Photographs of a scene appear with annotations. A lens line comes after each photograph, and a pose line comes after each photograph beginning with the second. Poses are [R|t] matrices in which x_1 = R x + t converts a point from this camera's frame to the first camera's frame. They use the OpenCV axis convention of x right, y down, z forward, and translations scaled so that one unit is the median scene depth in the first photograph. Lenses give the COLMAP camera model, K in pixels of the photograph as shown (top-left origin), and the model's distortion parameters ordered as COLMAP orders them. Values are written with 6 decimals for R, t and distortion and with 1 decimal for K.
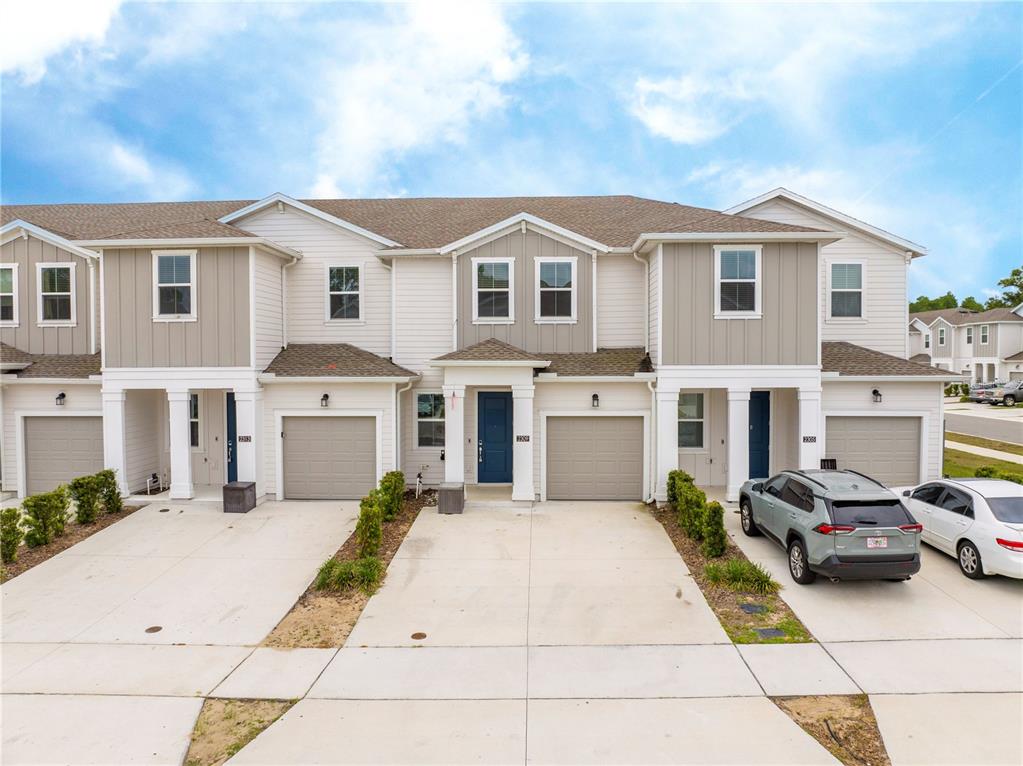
lens RADIAL K [[721.3, 0, 518.0], [0, 721.3, 386.5], [0, 0, 1]] dist [-0.058234, 0.027219]
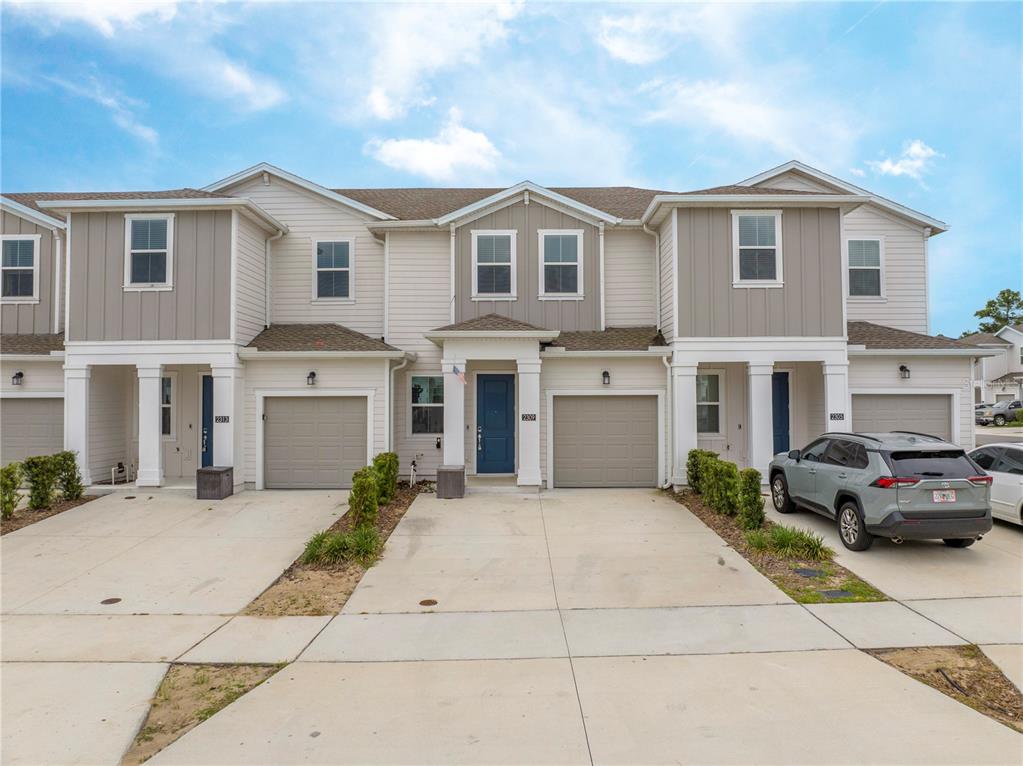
lens RADIAL K [[721.3, 0, 517.8], [0, 721.3, 386.5], [0, 0, 1]] dist [-0.058234, 0.027219]
pose [[0.999498, -0.000706, 0.031670, -0.035987], [0.002594, 0.998218, -0.059612, 0.087037], [-0.031572, 0.059664, 0.997719, 0.081842]]
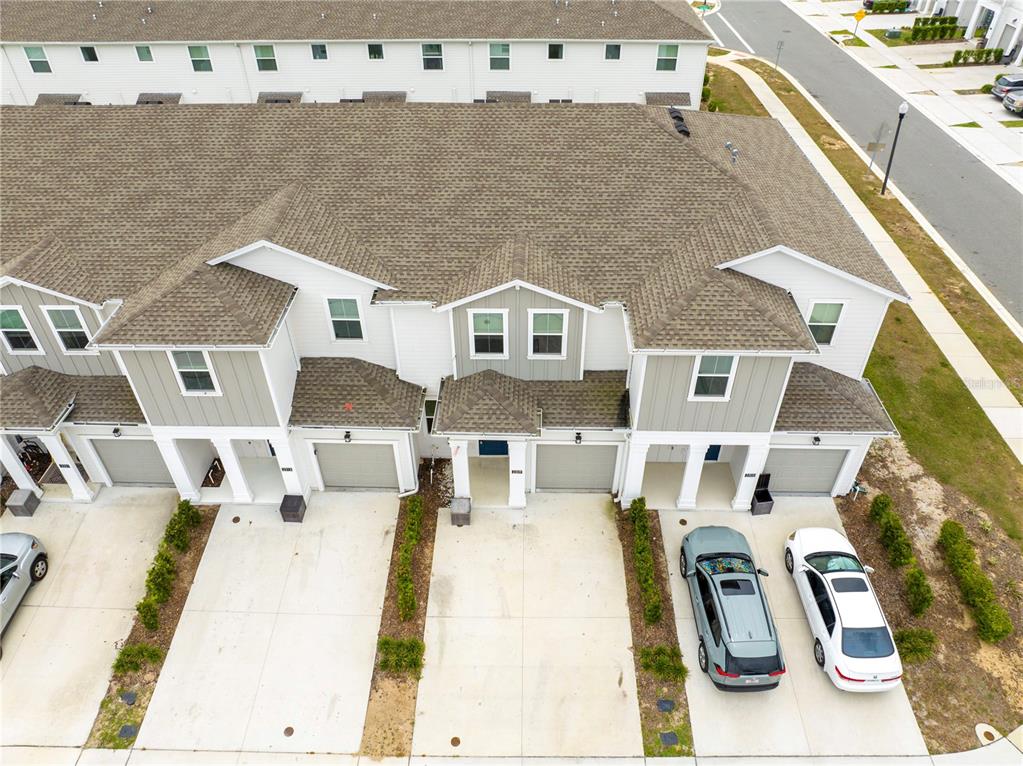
lens RADIAL K [[721.3, 0, 519.6], [0, 721.3, 380.8], [0, 0, 1]] dist [-0.058234, 0.027219]
pose [[0.999859, -0.008509, 0.014507, -0.005034], [-0.002100, 0.792666, 0.609652, -0.786510], [-0.016687, -0.609596, 0.792536, 0.126503]]
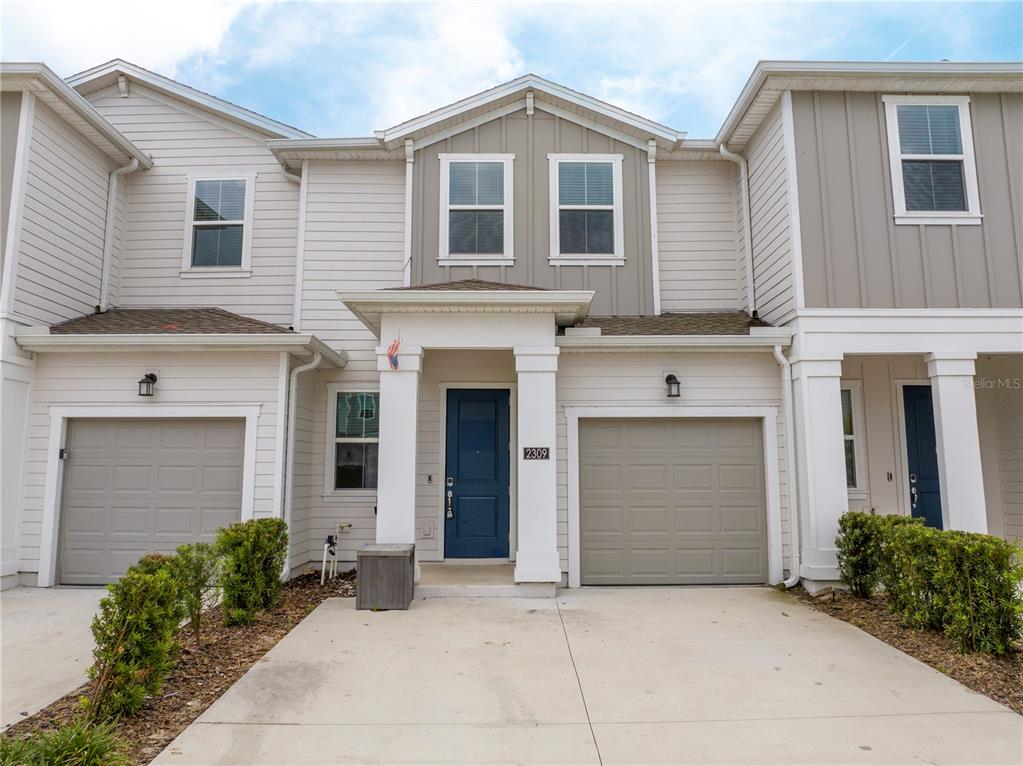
lens RADIAL K [[721.3, 0, 517.4], [0, 721.3, 384.2], [0, 0, 1]] dist [-0.058234, 0.027219]
pose [[0.999248, 0.005064, 0.038448, -0.025124], [0.001609, 0.985171, -0.171570, 0.109318], [-0.038747, 0.171503, 0.984421, 0.502526]]
